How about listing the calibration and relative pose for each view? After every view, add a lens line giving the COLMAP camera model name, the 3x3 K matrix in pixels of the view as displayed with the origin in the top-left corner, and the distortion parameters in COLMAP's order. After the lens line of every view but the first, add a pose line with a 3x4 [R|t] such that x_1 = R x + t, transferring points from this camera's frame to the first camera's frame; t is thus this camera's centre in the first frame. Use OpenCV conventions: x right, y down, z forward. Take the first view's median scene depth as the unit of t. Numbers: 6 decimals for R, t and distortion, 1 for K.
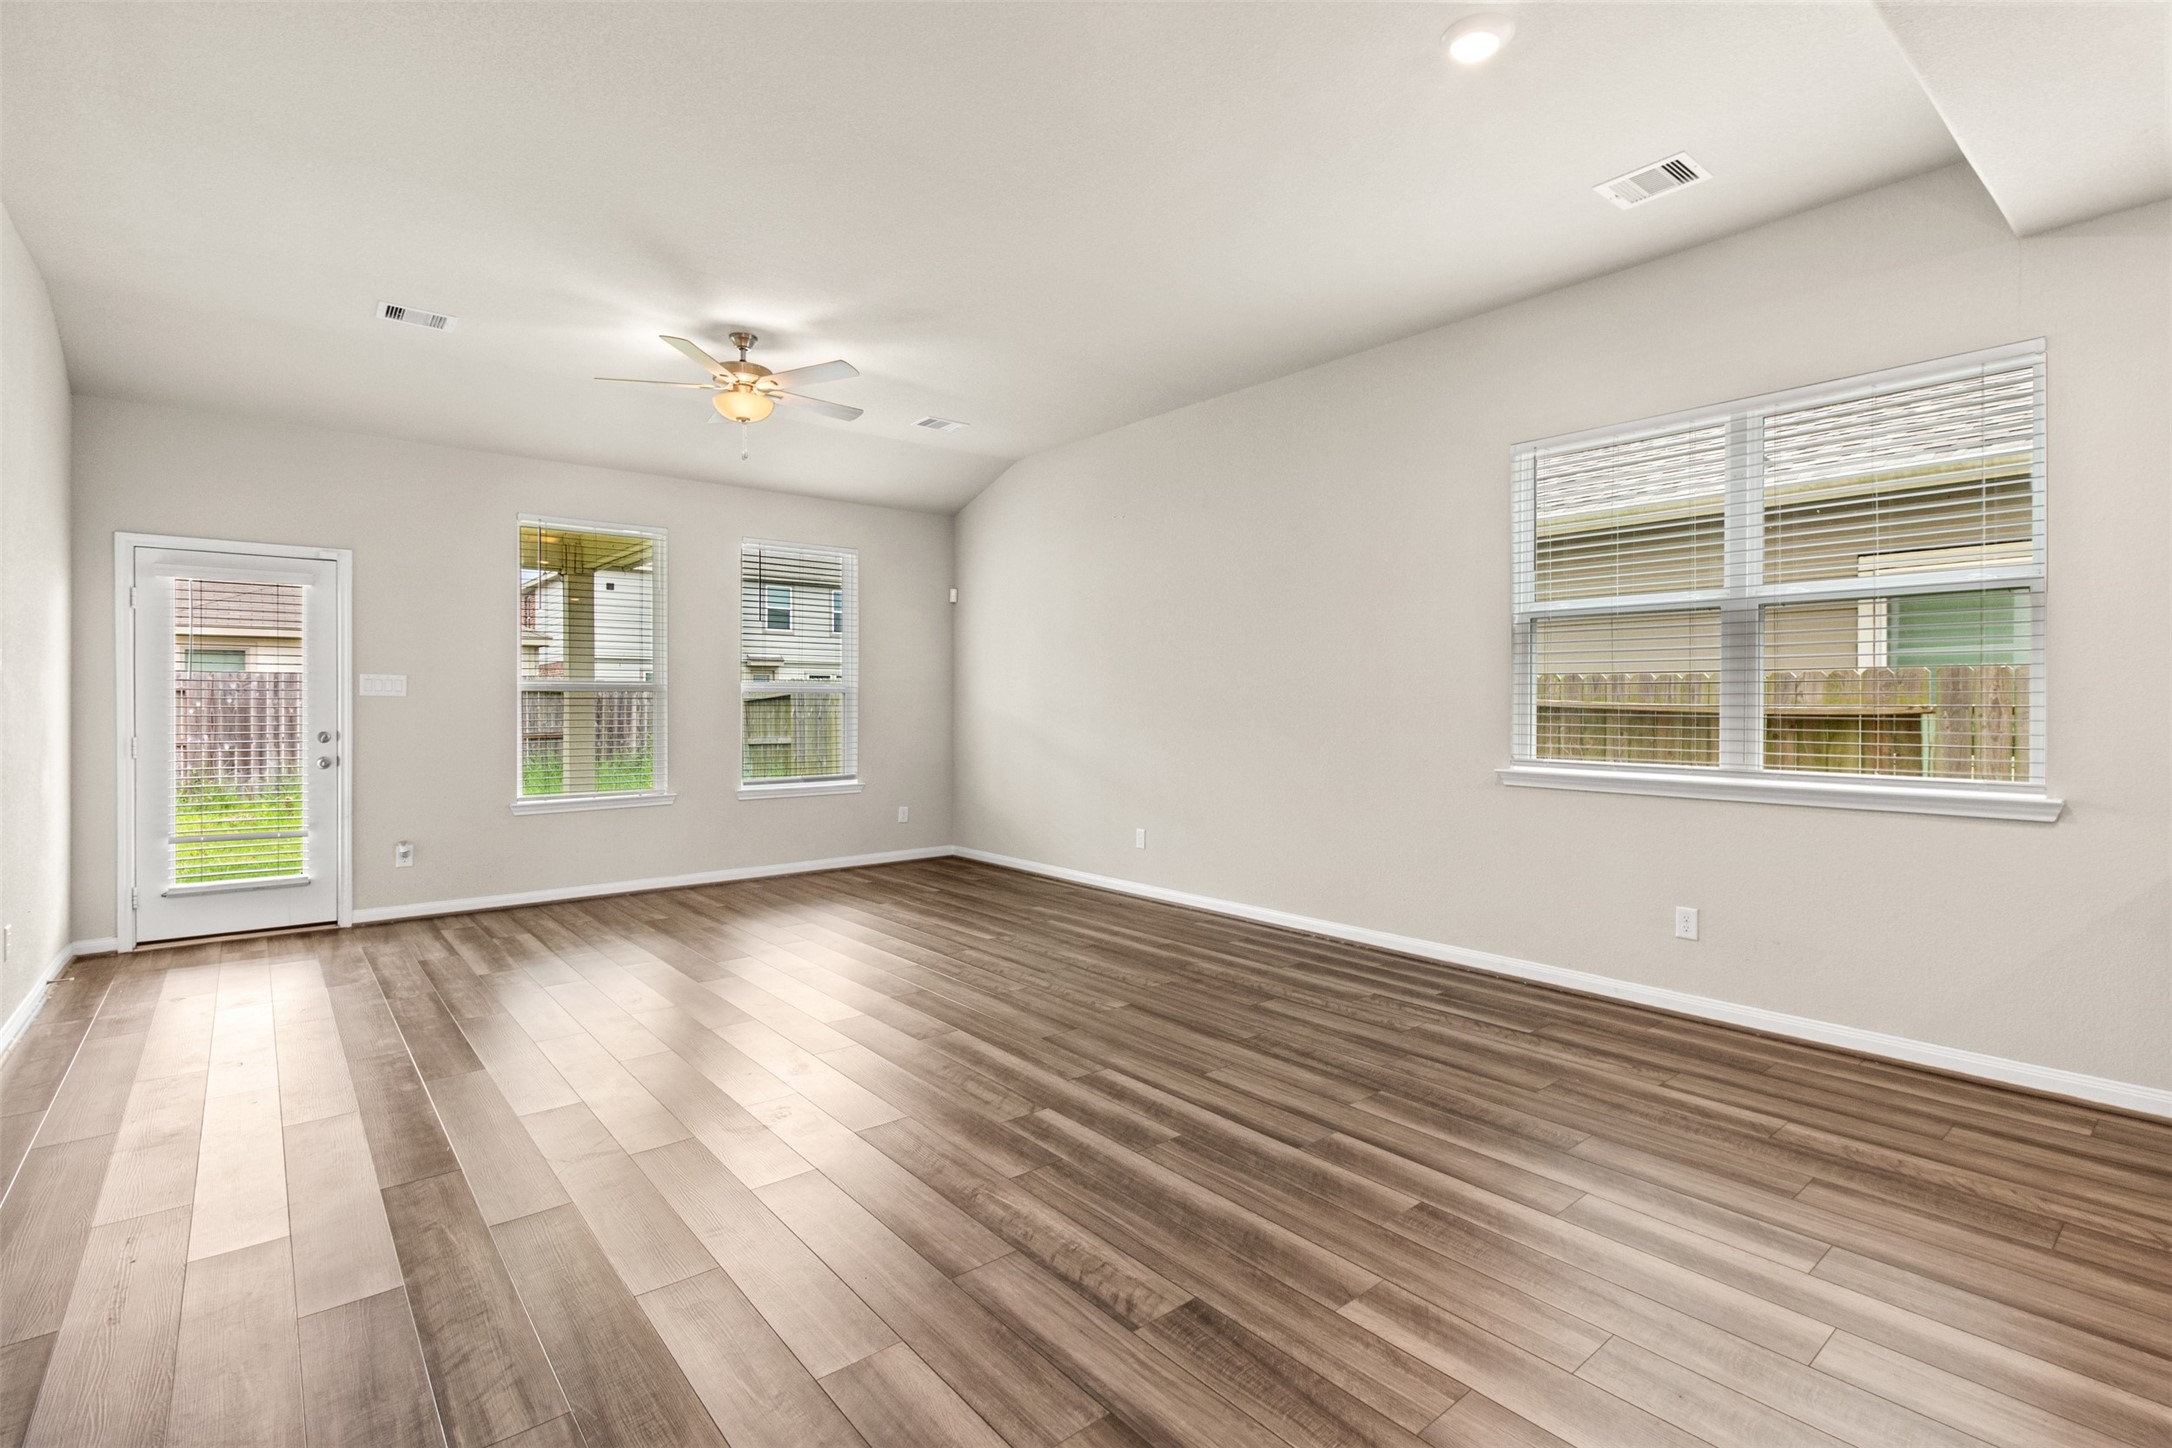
lens RADIAL K [[1018.5, 0, 1090.9], [0, 1018.5, 719.4], [0, 0, 1]] dist [-0.000574, 0.003339]
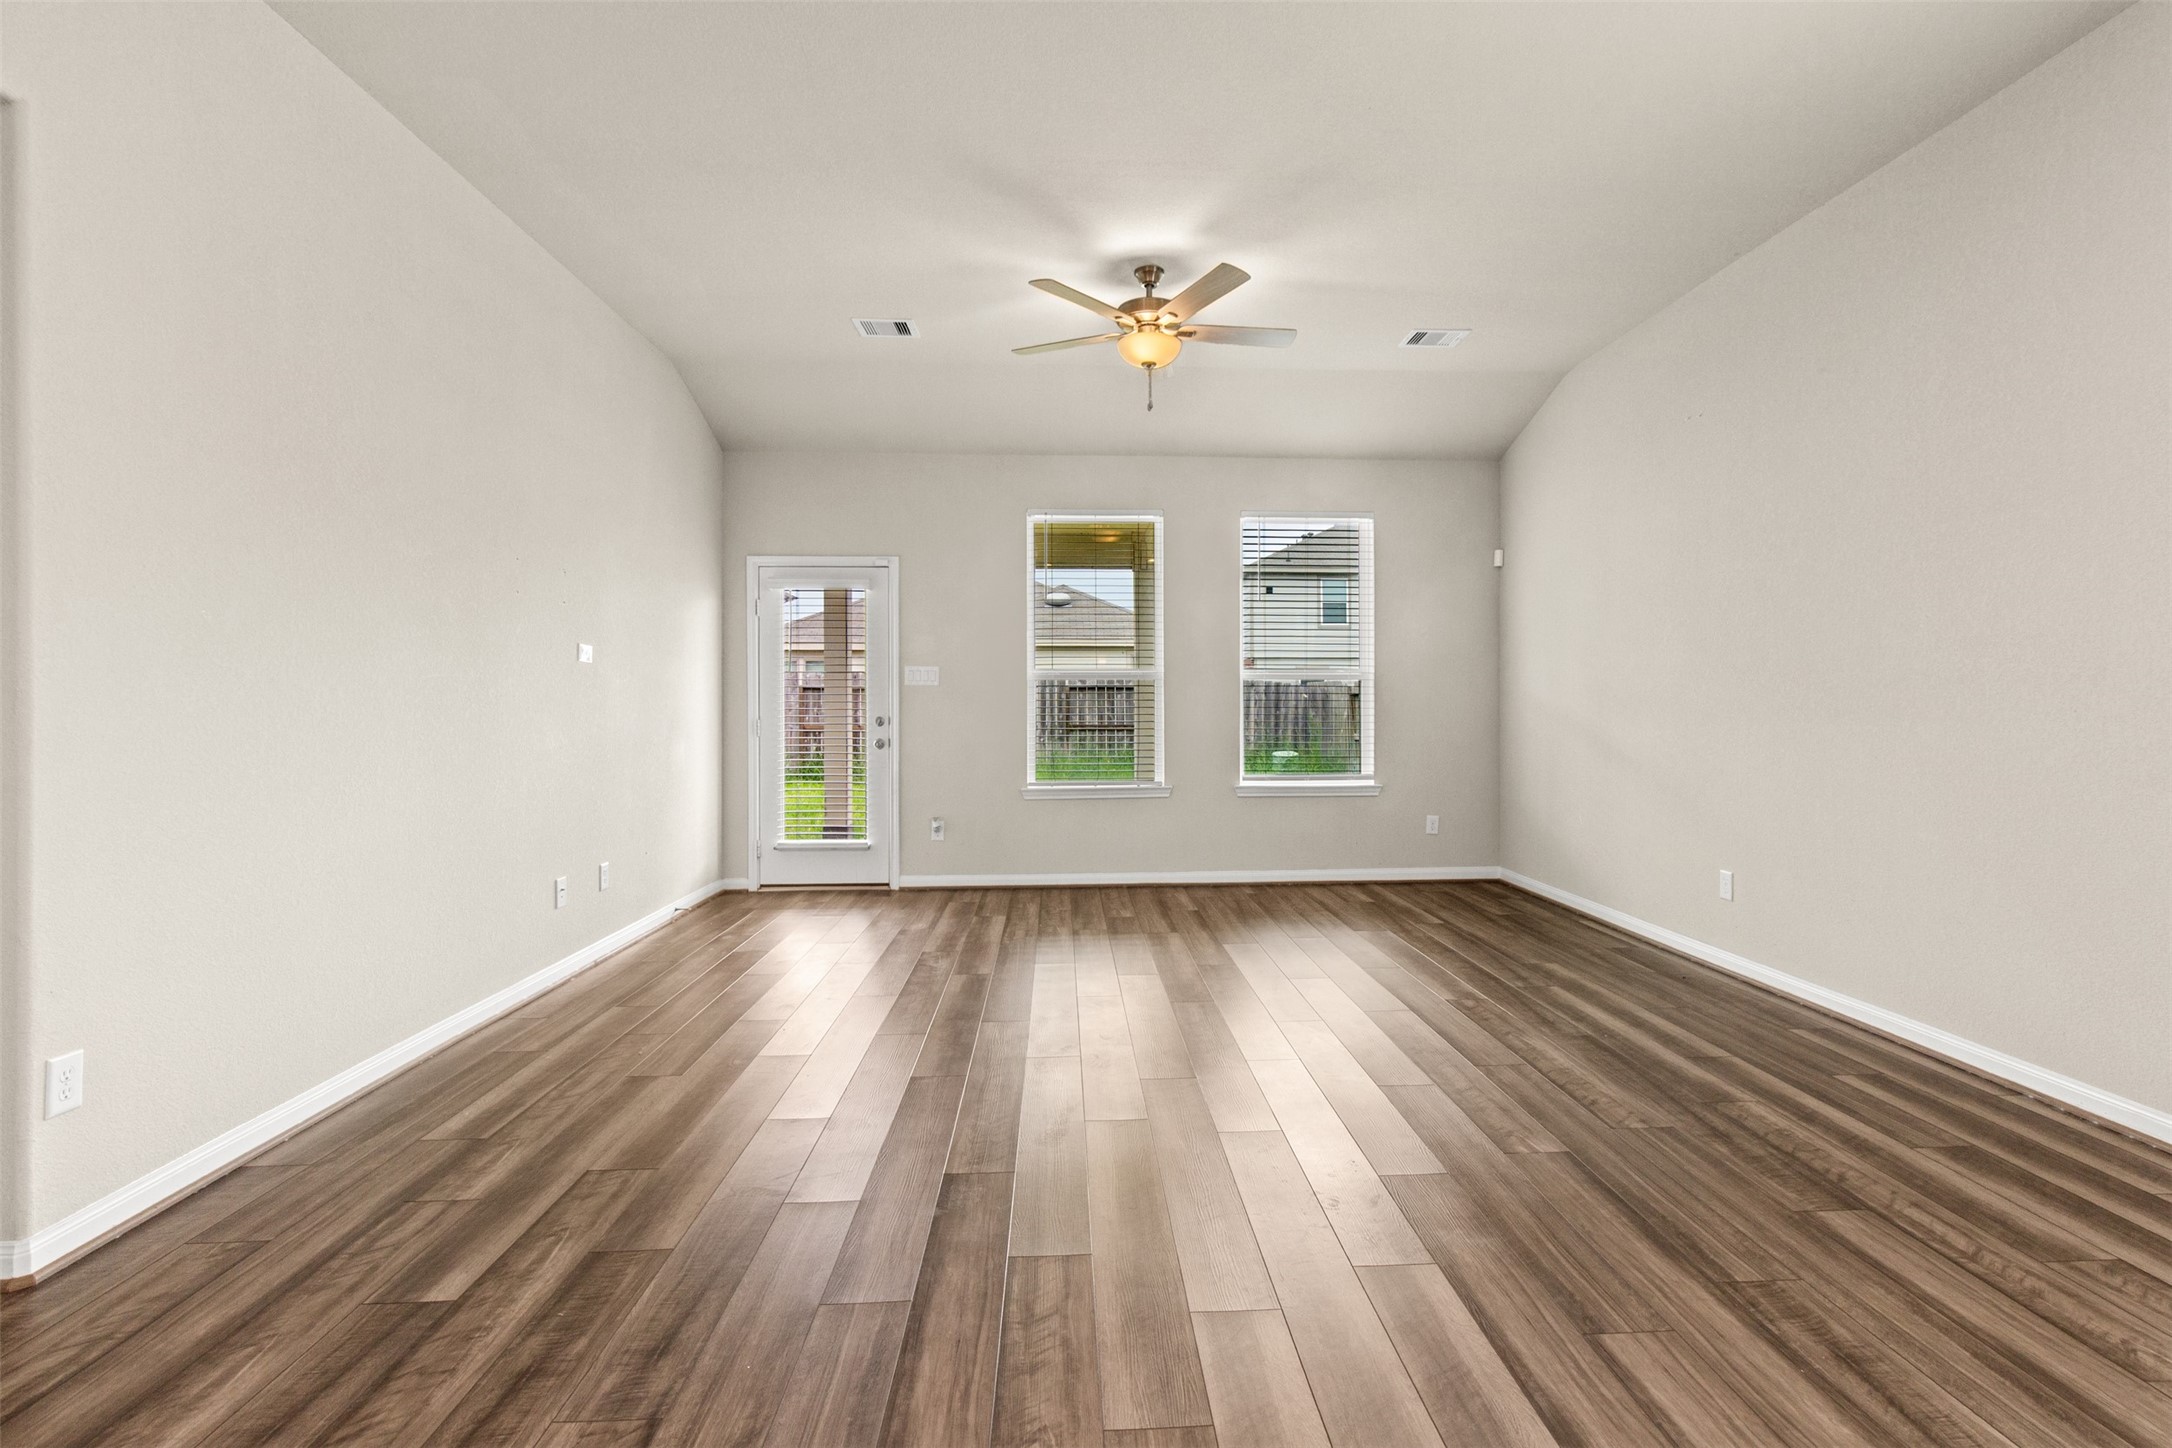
lens RADIAL K [[1018.5, 0, 1105.8], [0, 1018.5, 712.6], [0, 0, 1]] dist [-0.000574, 0.003339]
pose [[0.805014, 0.005156, -0.593233, 0.155312], [-0.008627, 0.999958, -0.003016, 0.010067], [0.593193, 0.007546, 0.805025, 0.273914]]
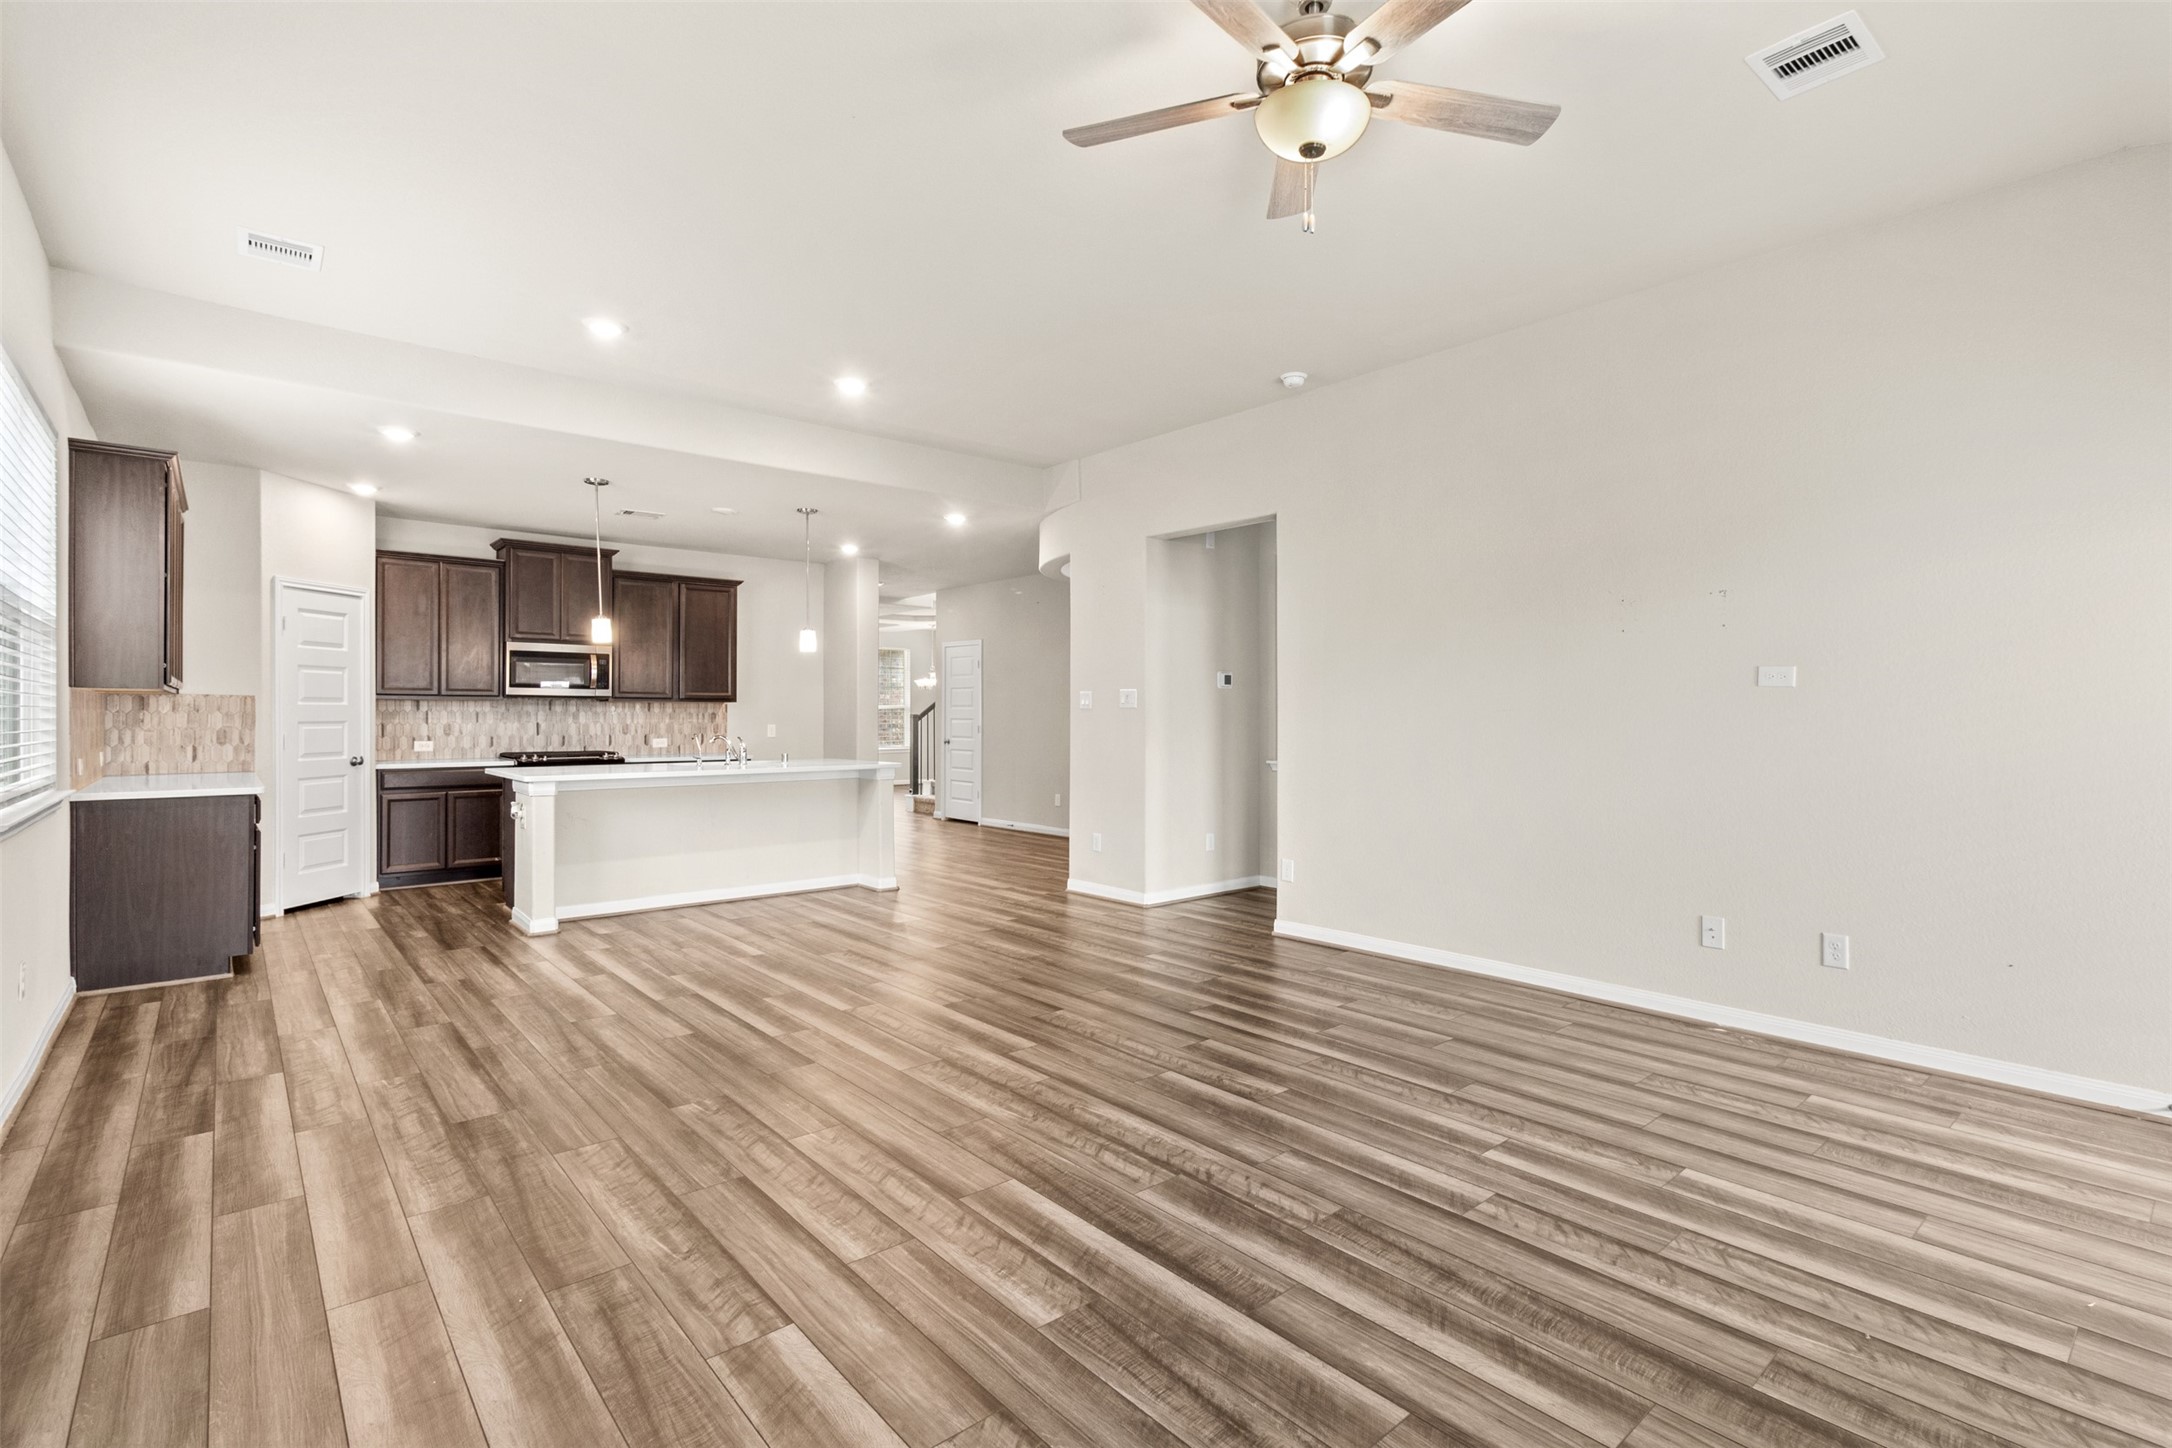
lens RADIAL K [[1018.5, 0, 1107.2], [0, 1018.5, 714.1], [0, 0, 1]] dist [-0.000574, 0.003339]
pose [[-0.999477, 0.001228, -0.032317, -0.226979], [0.000734, 0.999883, 0.015274, -0.025156], [0.032332, 0.015242, -0.999361, 1.516274]]
